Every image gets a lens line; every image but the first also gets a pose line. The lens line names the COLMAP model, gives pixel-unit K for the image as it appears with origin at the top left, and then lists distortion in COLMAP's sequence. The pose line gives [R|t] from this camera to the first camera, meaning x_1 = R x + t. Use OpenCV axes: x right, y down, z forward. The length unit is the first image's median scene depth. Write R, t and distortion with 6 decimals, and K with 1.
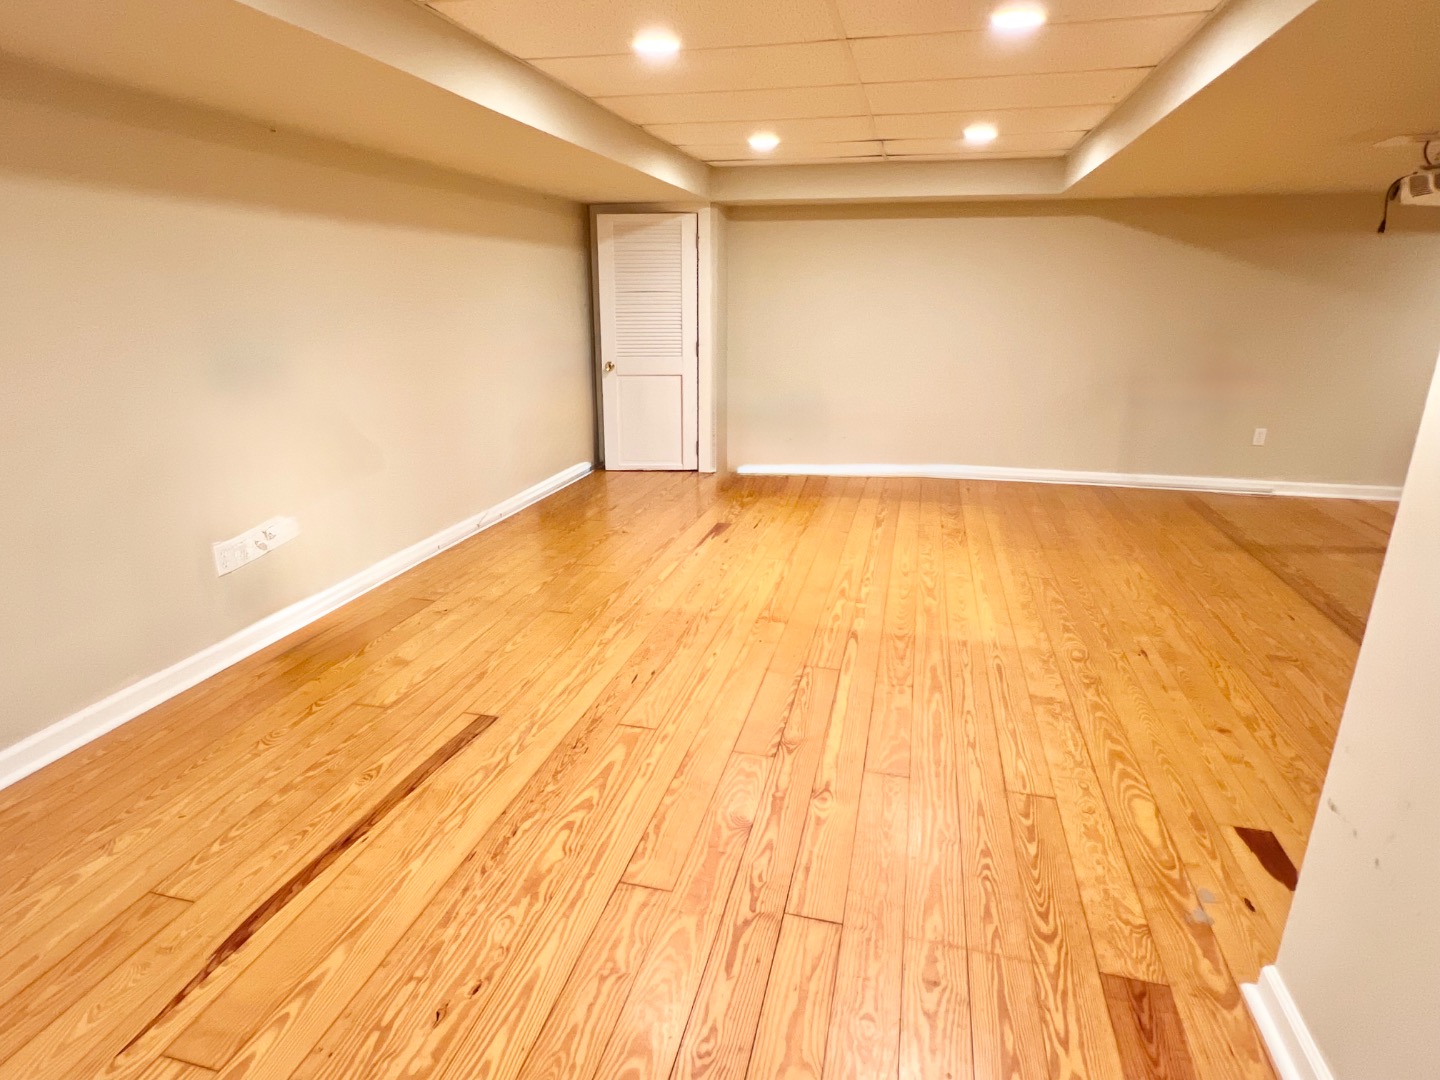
lens RADIAL K [[824.7, 0, 720.0], [0, 824.7, 540.0], [0, 0, 1]] dist [-0.001440, -0.001342]
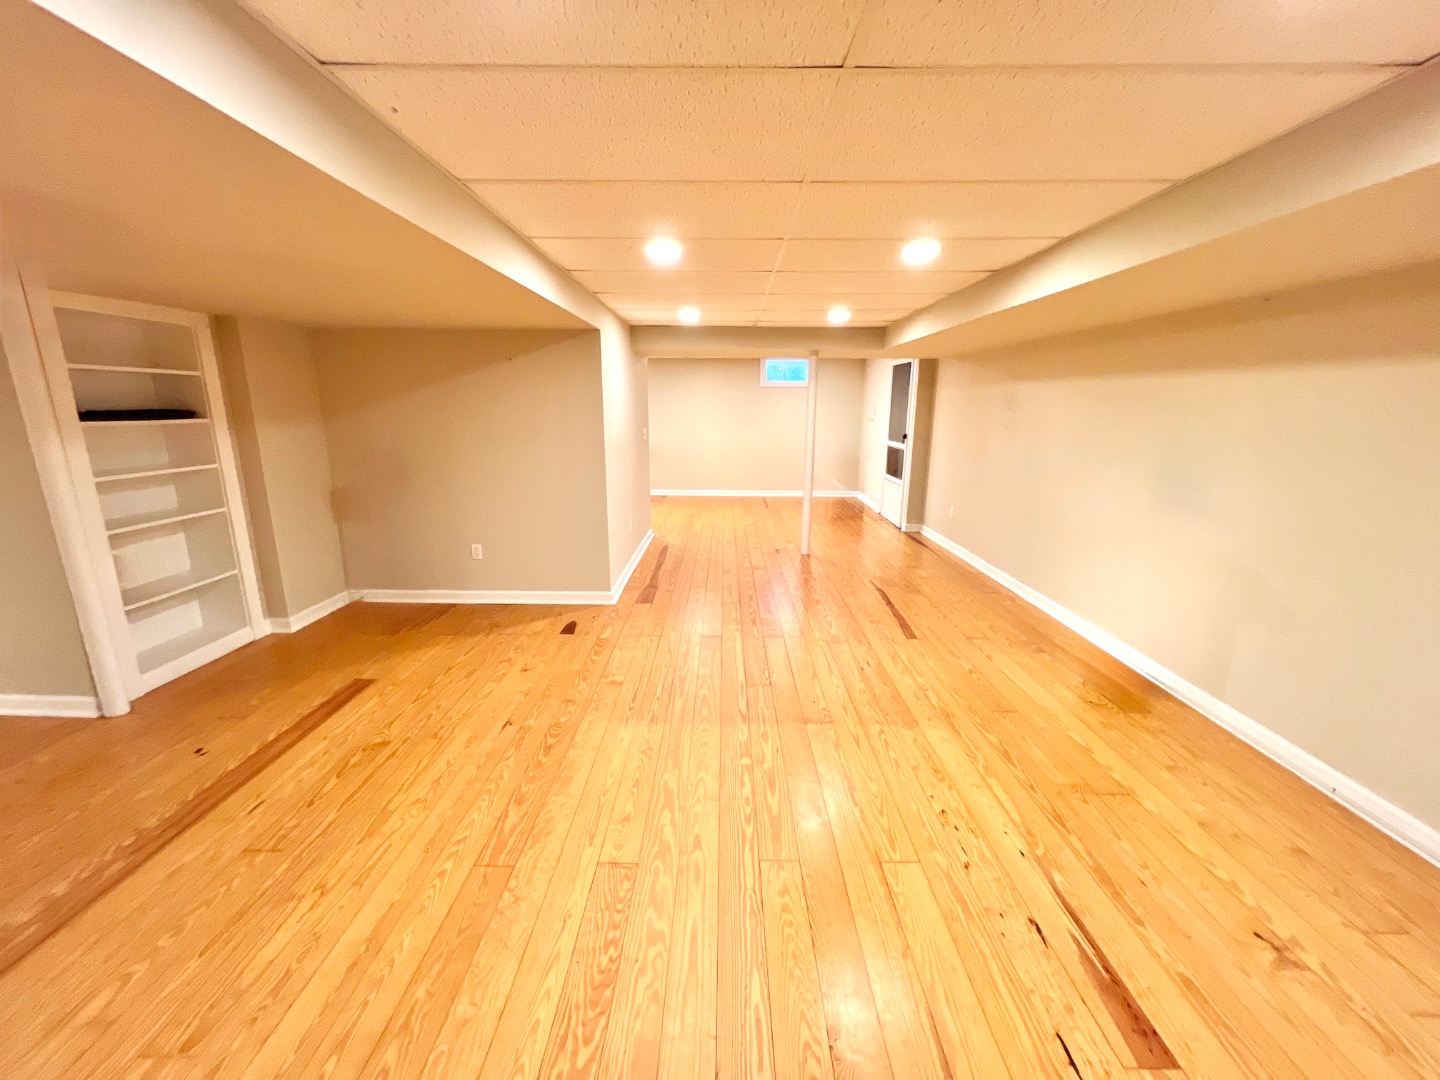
lens RADIAL K [[573.6, 0, 720.0], [0, 573.6, 540.0], [0, 0, 1]] dist [-0.000889, 0.000031]
pose [[-0.974091, 0.044213, -0.221792, 0.365850], [-0.073453, 0.865687, 0.495168, -0.504145], [0.213895, 0.498630, -0.840010, 1.553460]]
